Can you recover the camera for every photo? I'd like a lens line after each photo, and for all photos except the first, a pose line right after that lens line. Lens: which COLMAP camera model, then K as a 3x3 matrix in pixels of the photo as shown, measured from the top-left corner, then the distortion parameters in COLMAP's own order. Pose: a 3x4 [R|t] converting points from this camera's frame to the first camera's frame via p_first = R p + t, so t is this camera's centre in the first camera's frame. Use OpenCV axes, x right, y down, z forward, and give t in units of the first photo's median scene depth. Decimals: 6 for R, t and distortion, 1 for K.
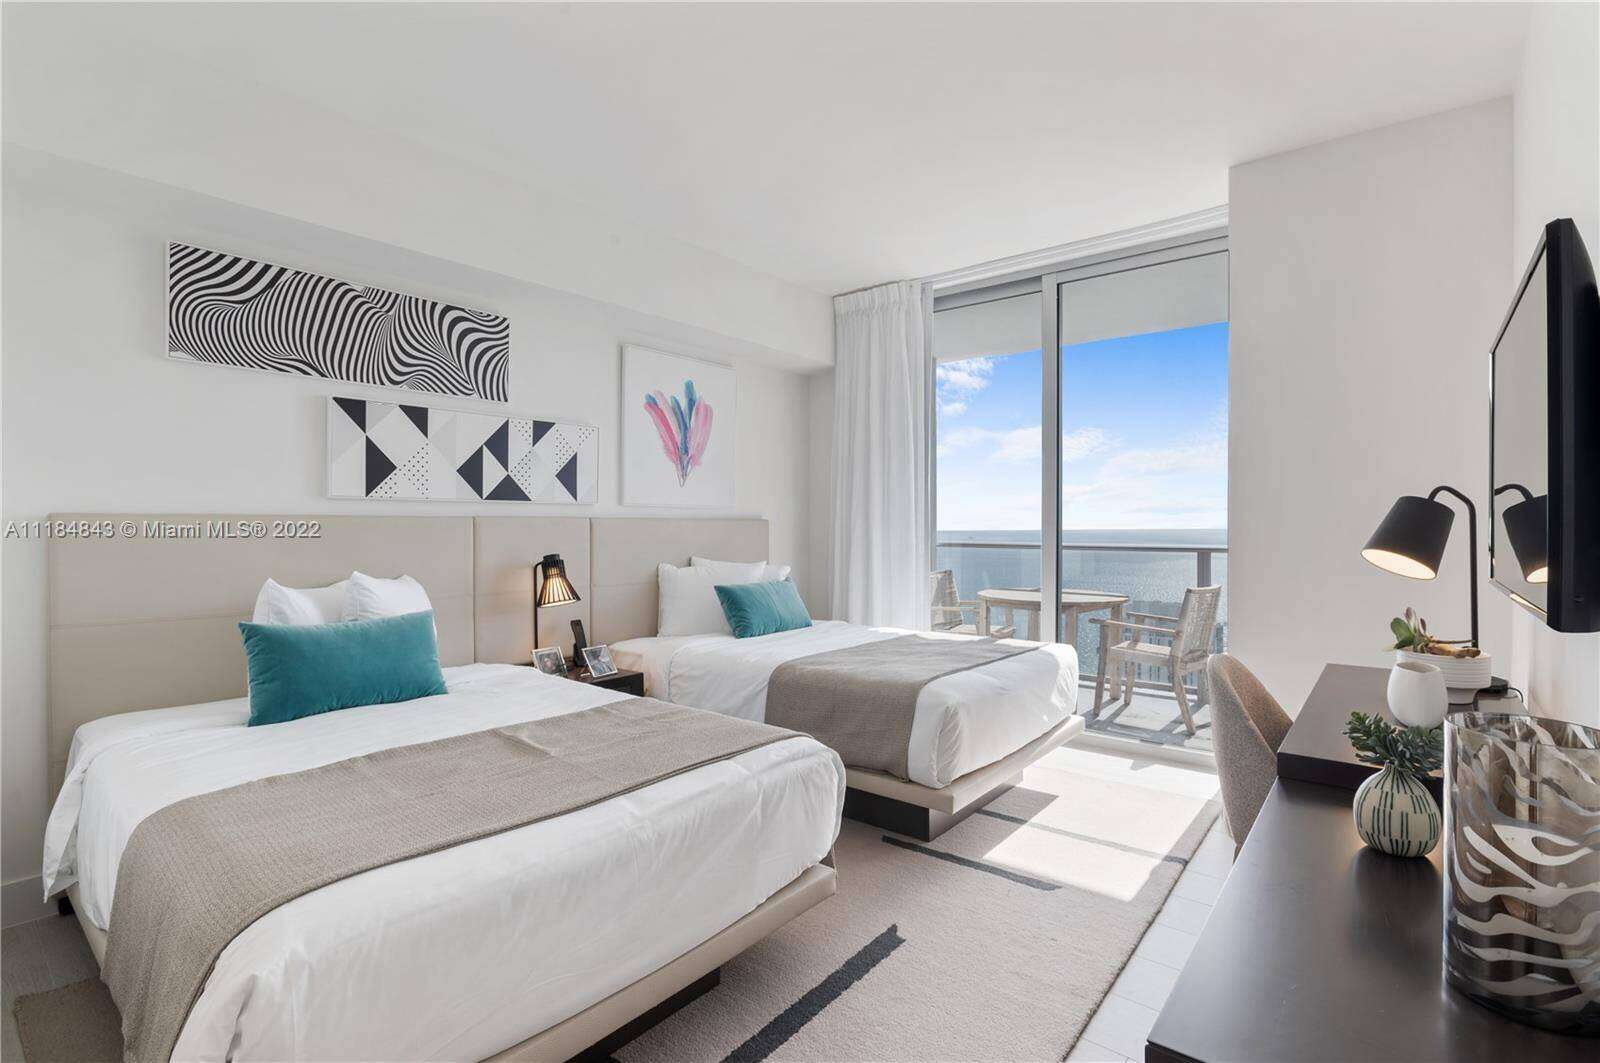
lens RADIAL K [[744.5, 0, 810.3], [0, 744.5, 521.2], [0, 0, 1]] dist [-0.011800, -0.000484]
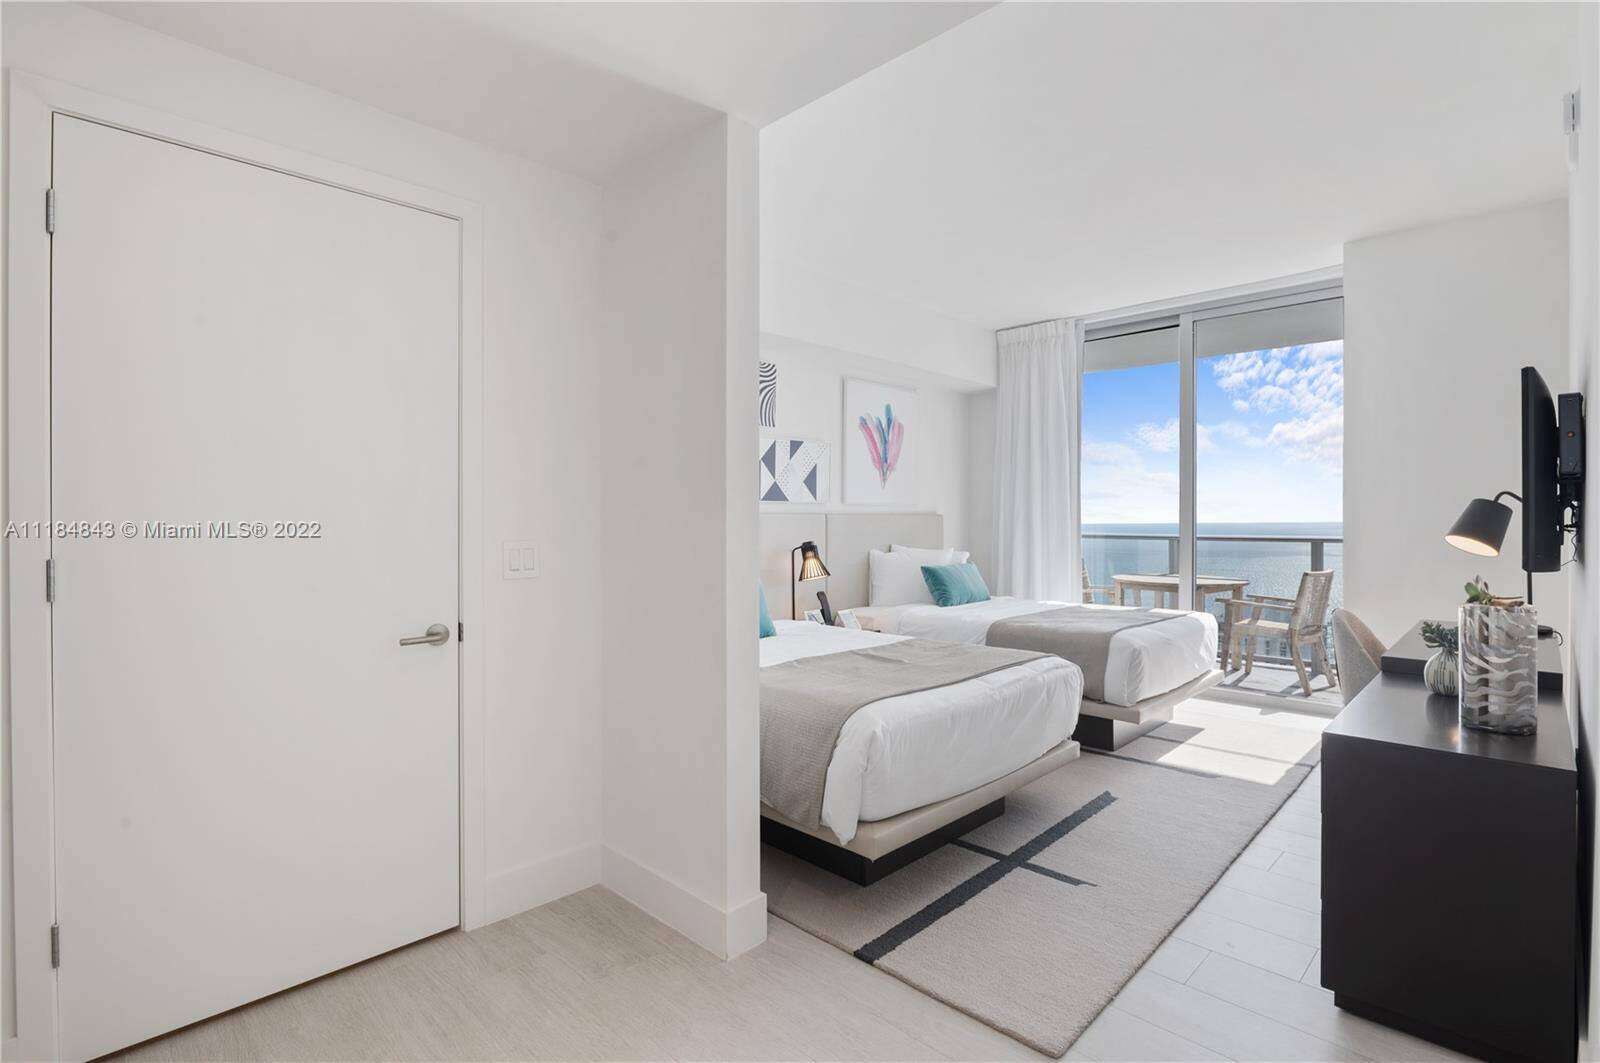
lens RADIAL K [[779.3, 0, 806.0], [0, 779.3, 513.9], [0, 0, 1]] dist [-0.003963, -0.000859]
pose [[0.996748, -0.001309, -0.080572, -0.217535], [0.001193, 0.999998, -0.001491, -0.002050], [0.080573, 0.001390, 0.996748, -0.356537]]
